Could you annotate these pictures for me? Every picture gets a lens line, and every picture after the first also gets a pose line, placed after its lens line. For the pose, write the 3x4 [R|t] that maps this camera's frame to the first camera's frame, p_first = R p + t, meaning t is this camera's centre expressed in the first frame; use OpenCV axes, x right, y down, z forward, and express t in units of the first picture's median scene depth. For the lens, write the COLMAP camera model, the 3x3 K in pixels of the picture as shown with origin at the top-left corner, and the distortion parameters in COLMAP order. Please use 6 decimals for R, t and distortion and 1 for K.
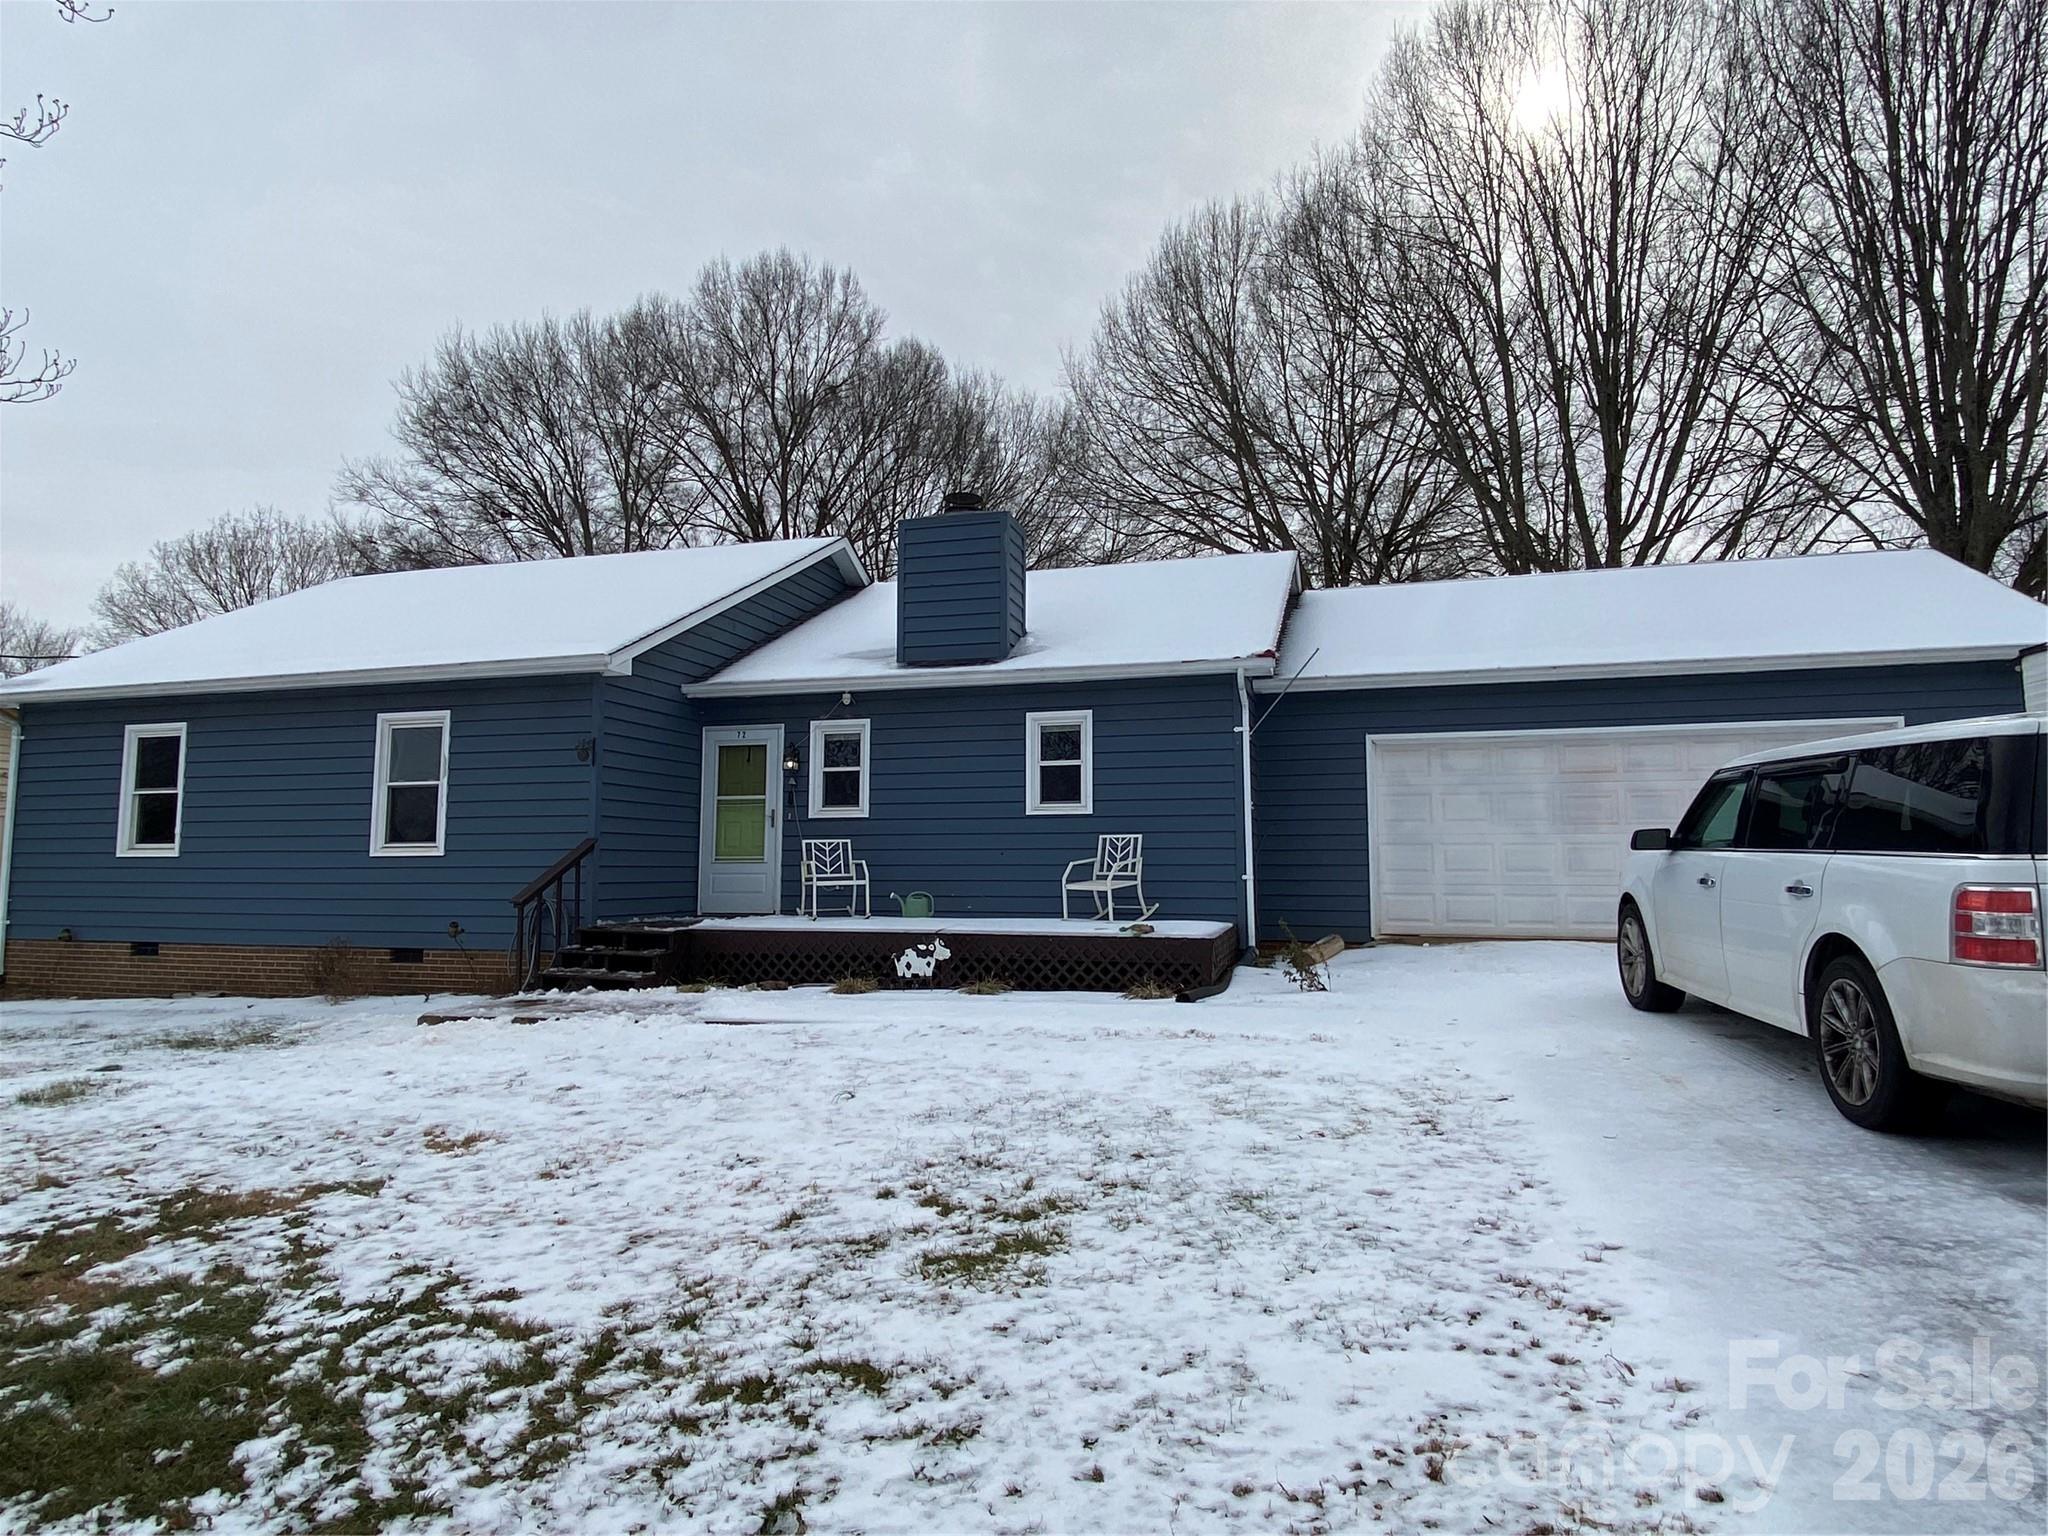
lens RADIAL K [[1213.3, 0, 1052.0], [0, 1213.3, 757.9], [0, 0, 1]] dist [0.015049, -0.019711]
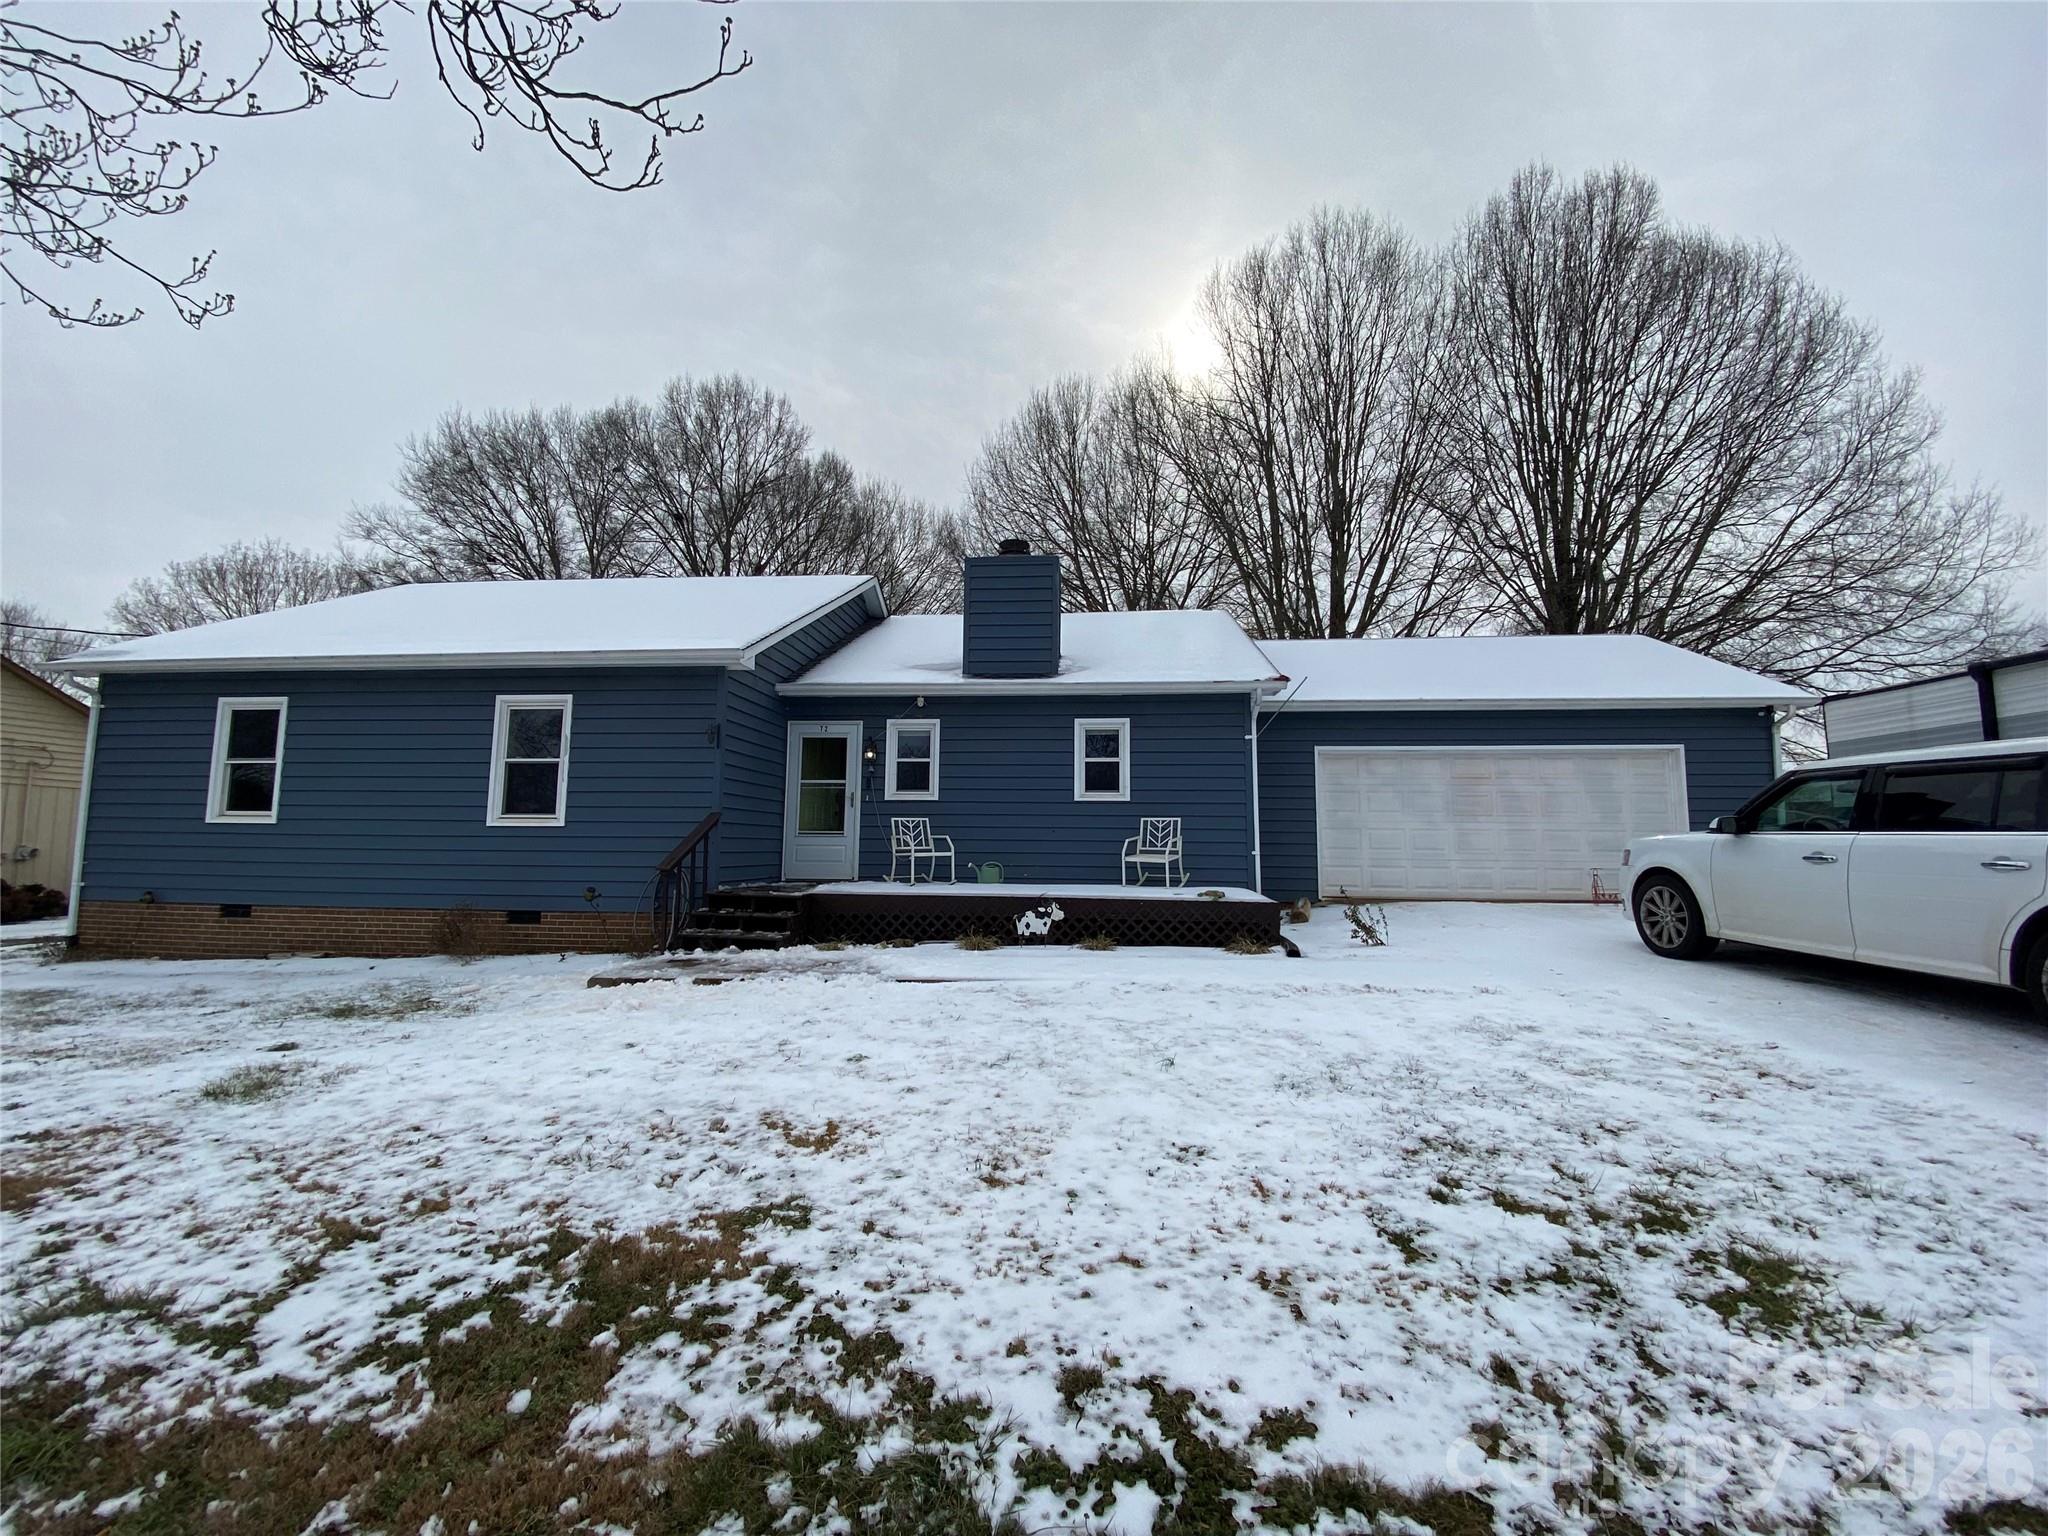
lens RADIAL K [[833.3, 0, 1042.4], [0, 833.3, 765.4], [0, 0, 1]] dist [-0.006209, -0.005271]
pose [[0.979594, 0.029478, 0.198815, -0.222799], [-0.028425, 0.999563, -0.008150, 0.018740], [-0.198969, 0.002332, 0.980003, 0.173954]]
